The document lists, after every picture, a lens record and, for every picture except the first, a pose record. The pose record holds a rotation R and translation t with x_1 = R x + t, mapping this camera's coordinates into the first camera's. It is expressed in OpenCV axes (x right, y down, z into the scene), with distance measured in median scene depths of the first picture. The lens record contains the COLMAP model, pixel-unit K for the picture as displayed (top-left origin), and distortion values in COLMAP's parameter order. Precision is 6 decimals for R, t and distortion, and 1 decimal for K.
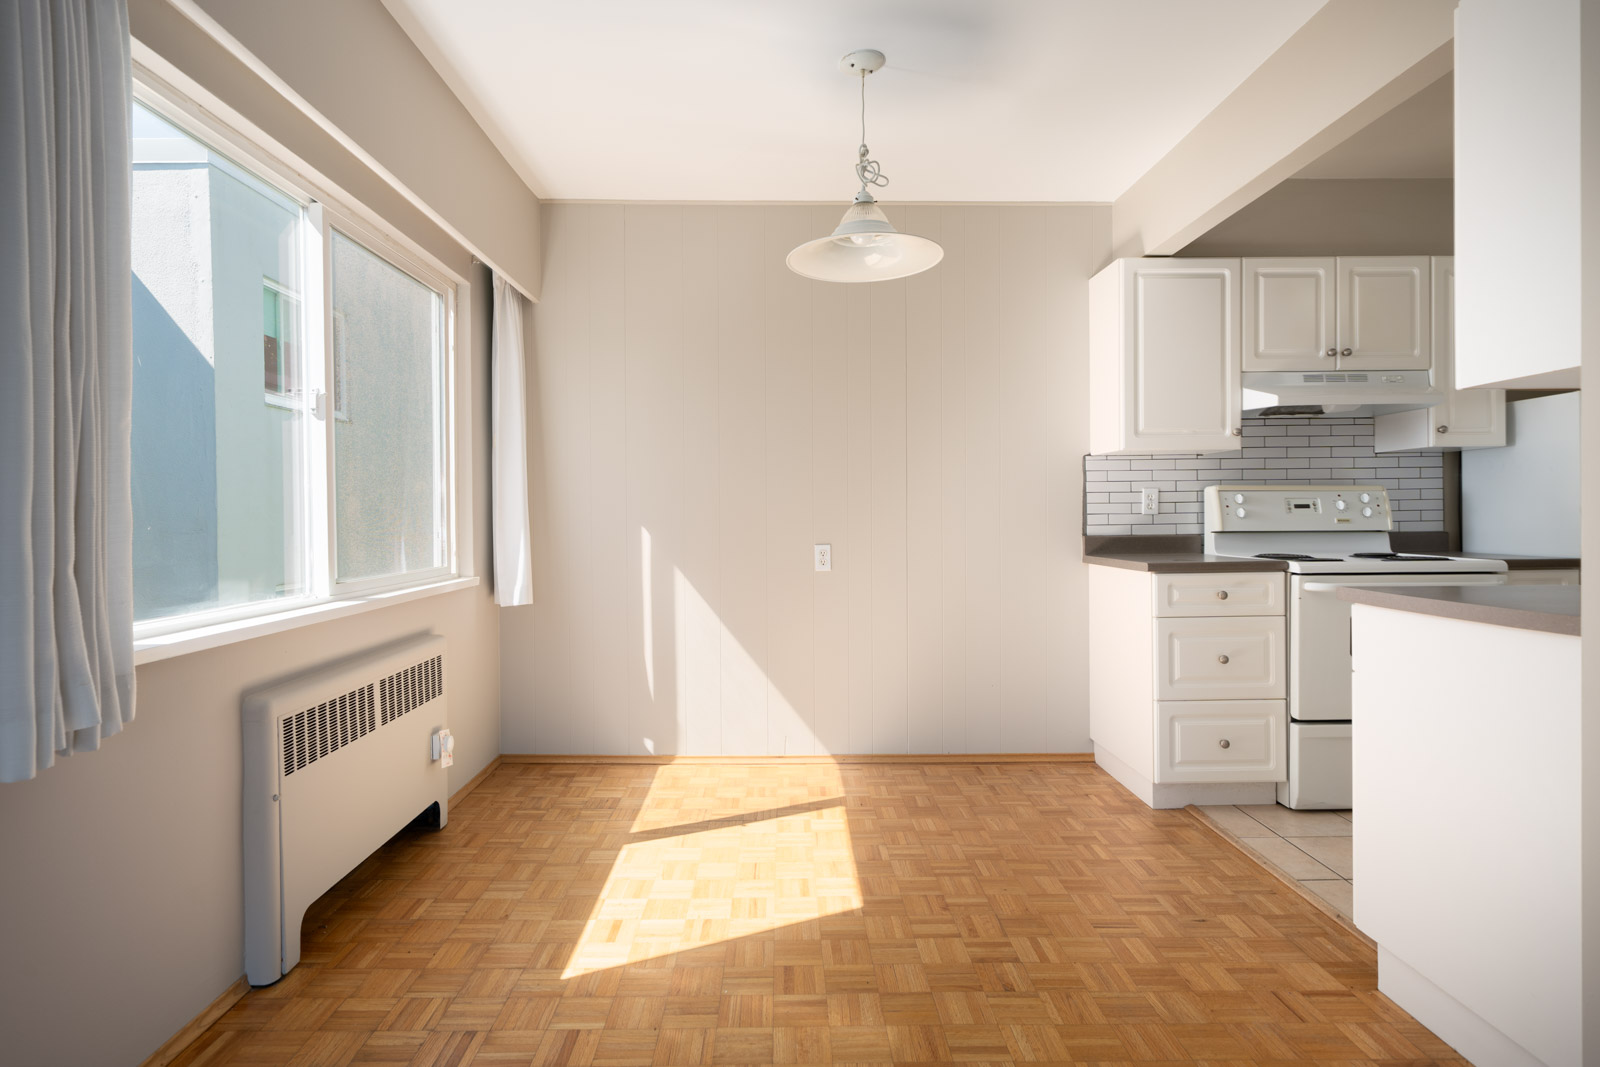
lens RADIAL K [[830.8, 0, 778.8], [0, 830.8, 524.0], [0, 0, 1]] dist [0.000325, 0.002631]
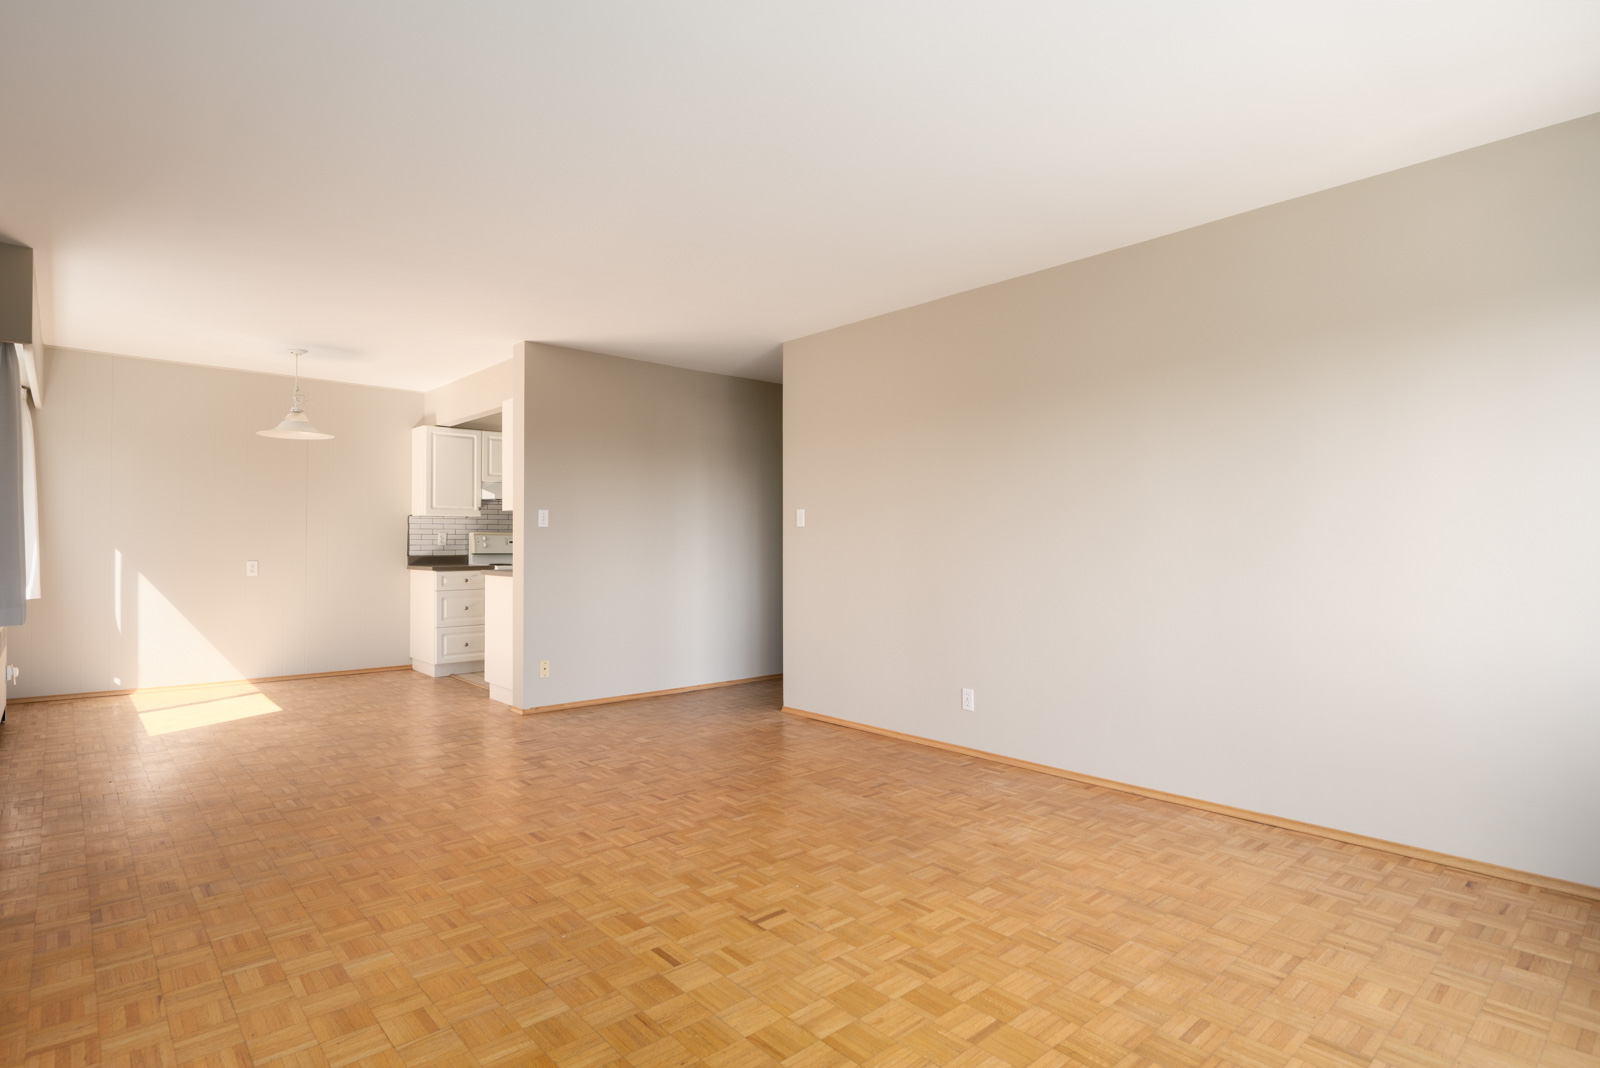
lens RADIAL K [[819.8, 0, 800.0], [0, 819.8, 534.0], [0, 0, 1]] dist [0.000538, -0.000615]
pose [[0.741062, 0.016838, 0.671225, -0.291251], [-0.000880, 0.999709, -0.024106, 0.009476], [-0.671436, 0.017273, 0.740861, -1.232977]]
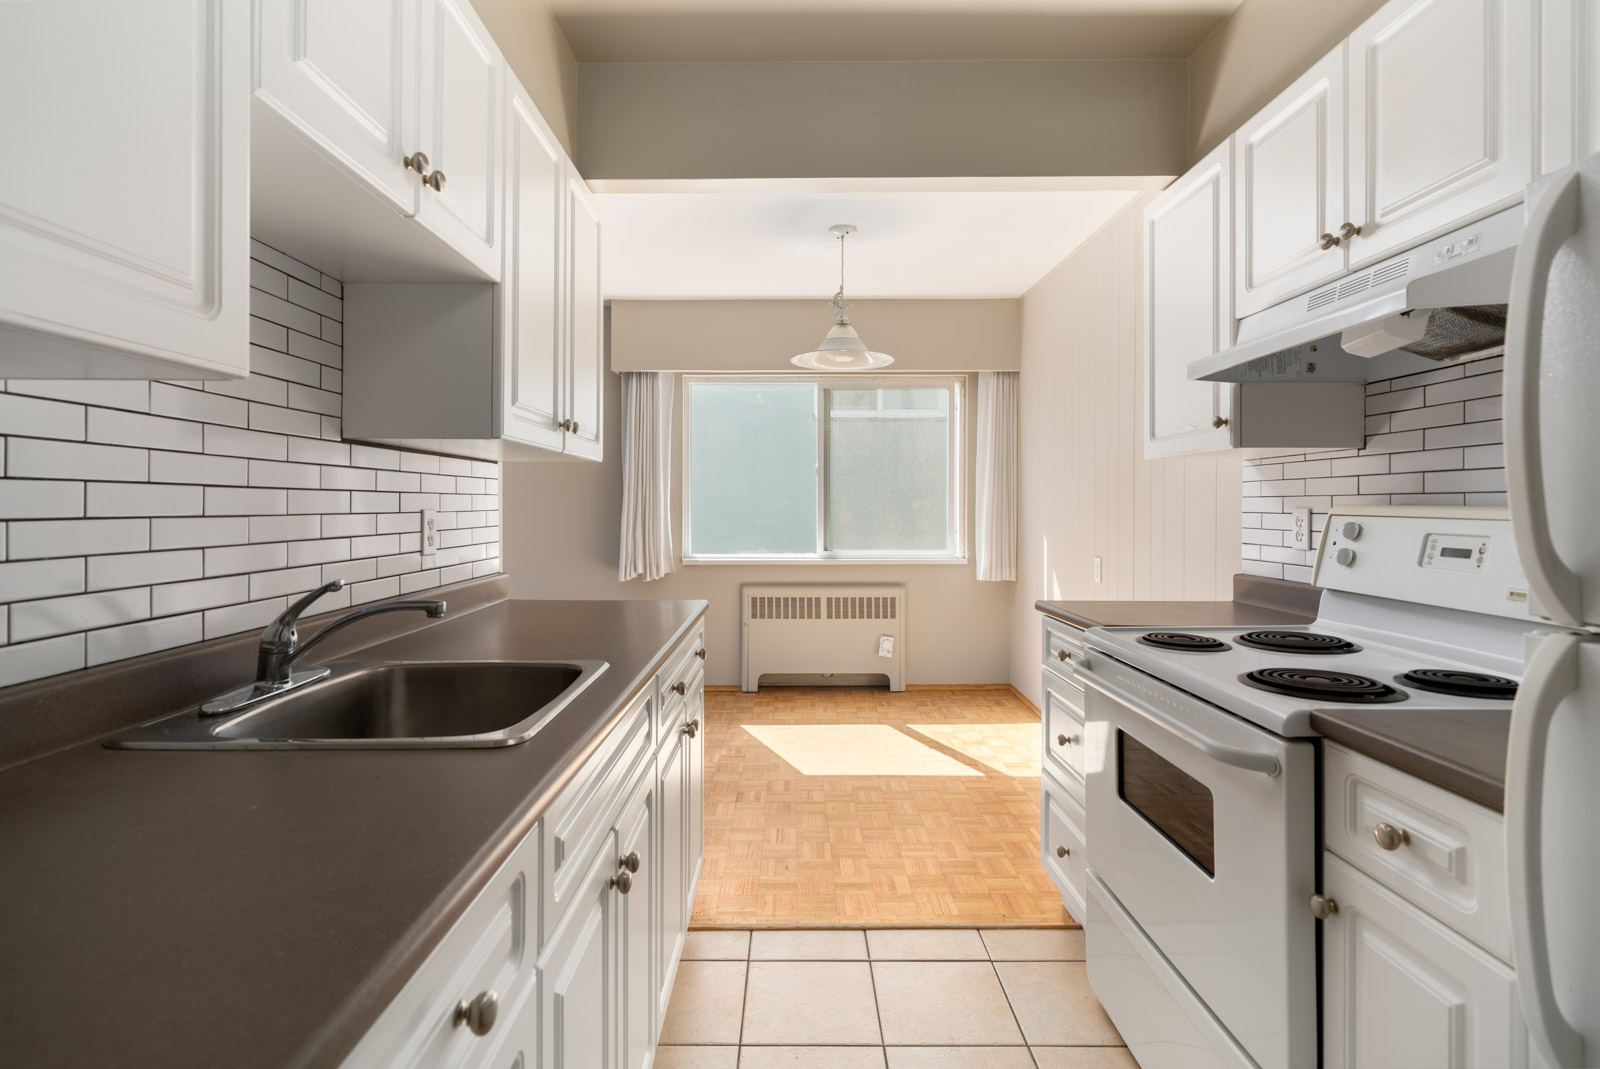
lens RADIAL K [[752.2, 0, 791.3], [0, 752.2, 507.1], [0, 0, 1]] dist [0.001295, 0.000425]
pose [[0.003960, 0.011122, -0.999930, 1.126638], [-0.011062, 0.999877, 0.011077, -0.050943], [0.999931, 0.011017, 0.004083, 0.689800]]
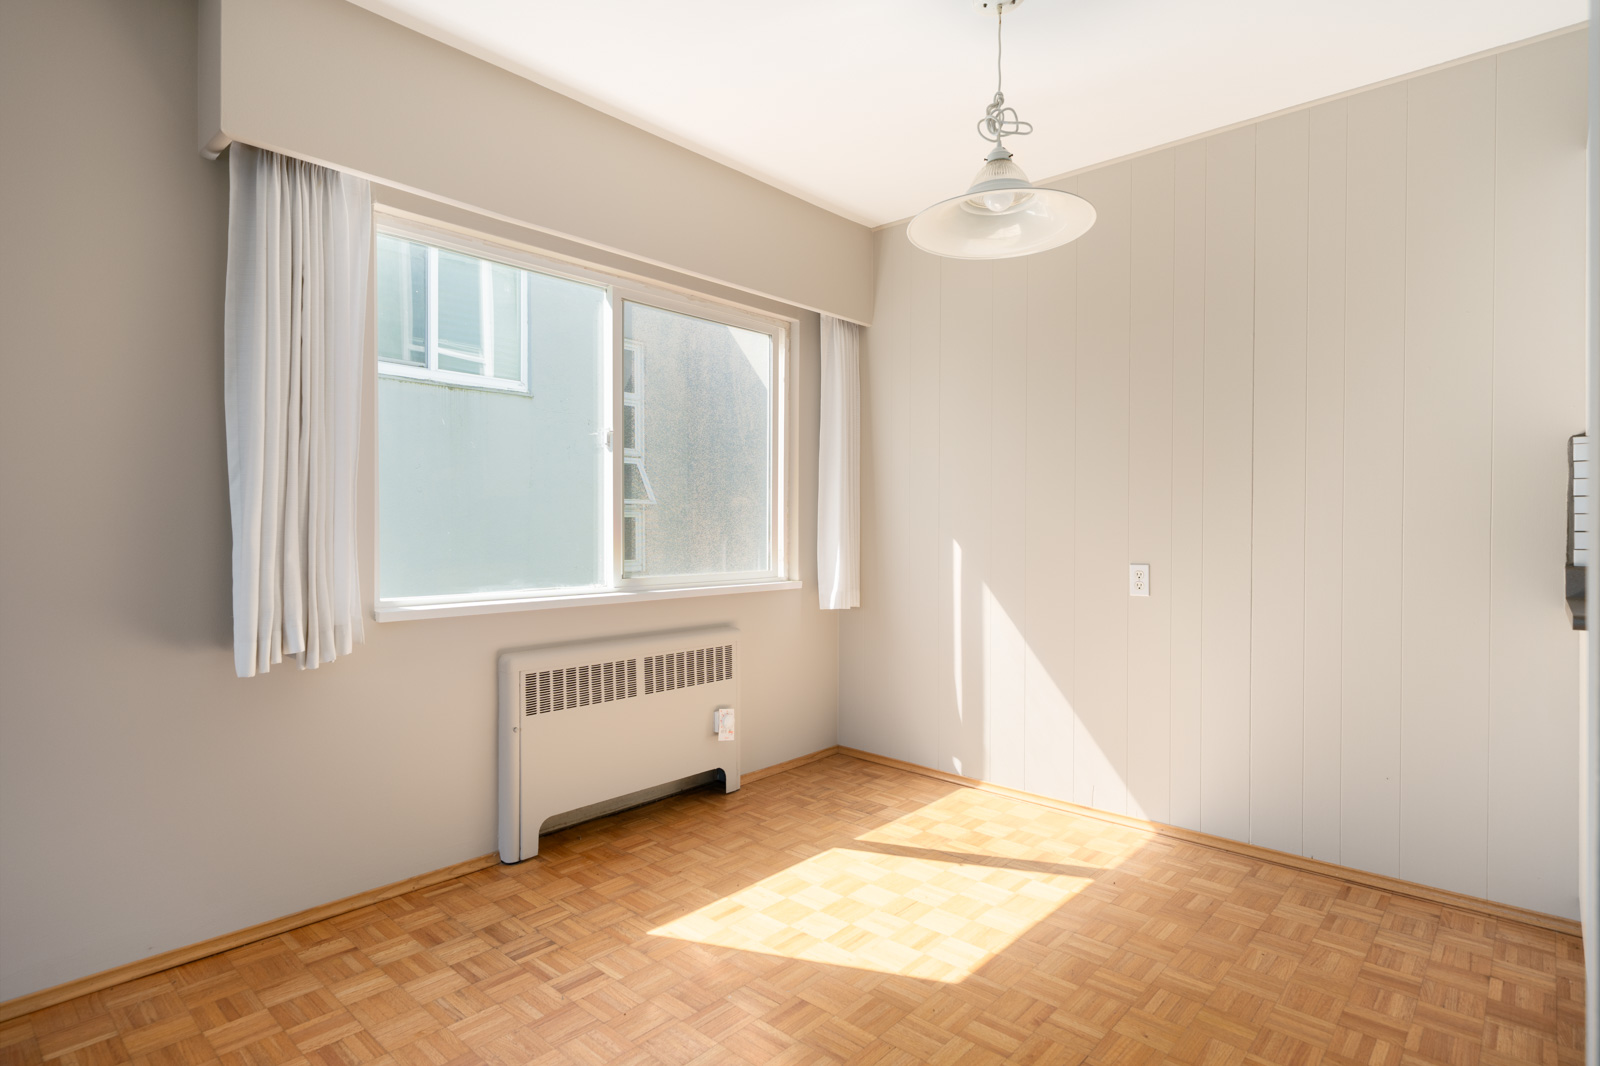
lens RADIAL K [[819.8, 0, 800.0], [0, 819.8, 533.0], [0, 0, 1]] dist [0.000538, -0.000615]
pose [[0.741840, 0.012508, -0.670460, 0.395698], [-0.015058, 0.999885, 0.001993, -0.003727], [0.670408, 0.008618, 0.741943, 0.185882]]
